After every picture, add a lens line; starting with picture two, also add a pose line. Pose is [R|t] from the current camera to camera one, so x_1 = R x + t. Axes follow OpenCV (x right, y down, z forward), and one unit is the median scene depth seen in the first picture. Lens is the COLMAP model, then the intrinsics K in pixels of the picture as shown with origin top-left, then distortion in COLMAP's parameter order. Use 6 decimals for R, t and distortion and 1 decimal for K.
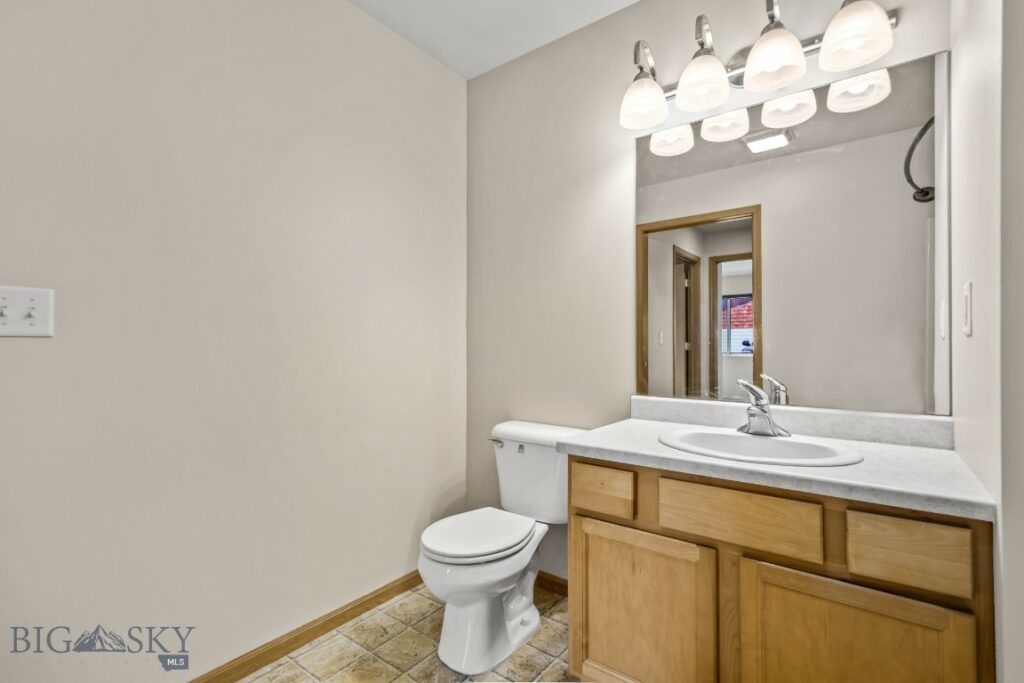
lens RADIAL K [[472.1, 0, 513.5], [0, 472.1, 347.9], [0, 0, 1]] dist [0.021981, -0.000531]
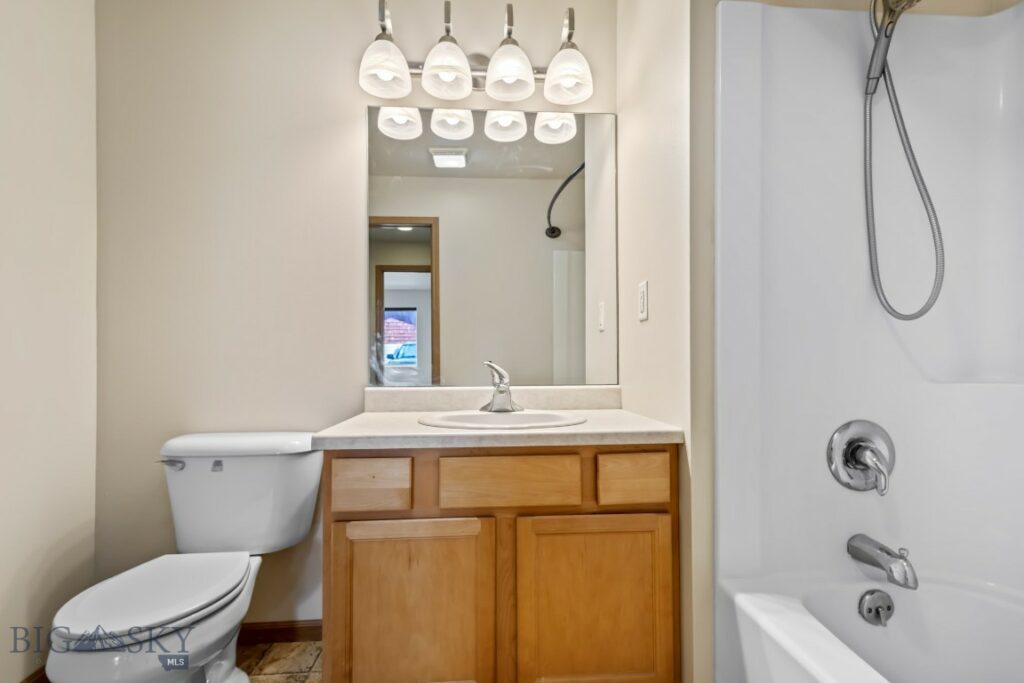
lens RADIAL K [[491.5, 0, 508.2], [0, 491.5, 359.7], [0, 0, 1]] dist [0.025528, -0.000156]
pose [[0.759670, 0.001826, 0.650306, -0.221091], [0.004699, 0.999955, -0.008297, 0.079793], [-0.650292, 0.009359, 0.759627, 0.144378]]
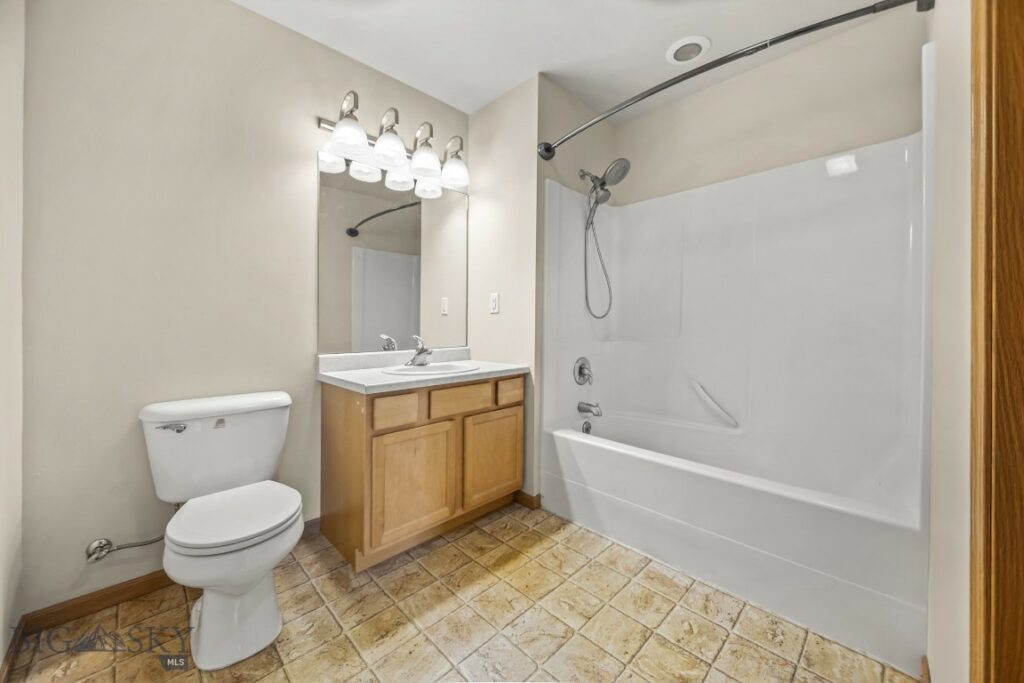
lens RADIAL K [[386.7, 0, 508.4], [0, 386.7, 322.9], [0, 0, 1]] dist [-0.000206, 0.000017]
pose [[0.164611, -0.001045, 0.986358, -0.980293], [0.004108, 0.999991, 0.000374, 0.022164], [-0.986350, 0.003991, 0.164614, 0.457194]]
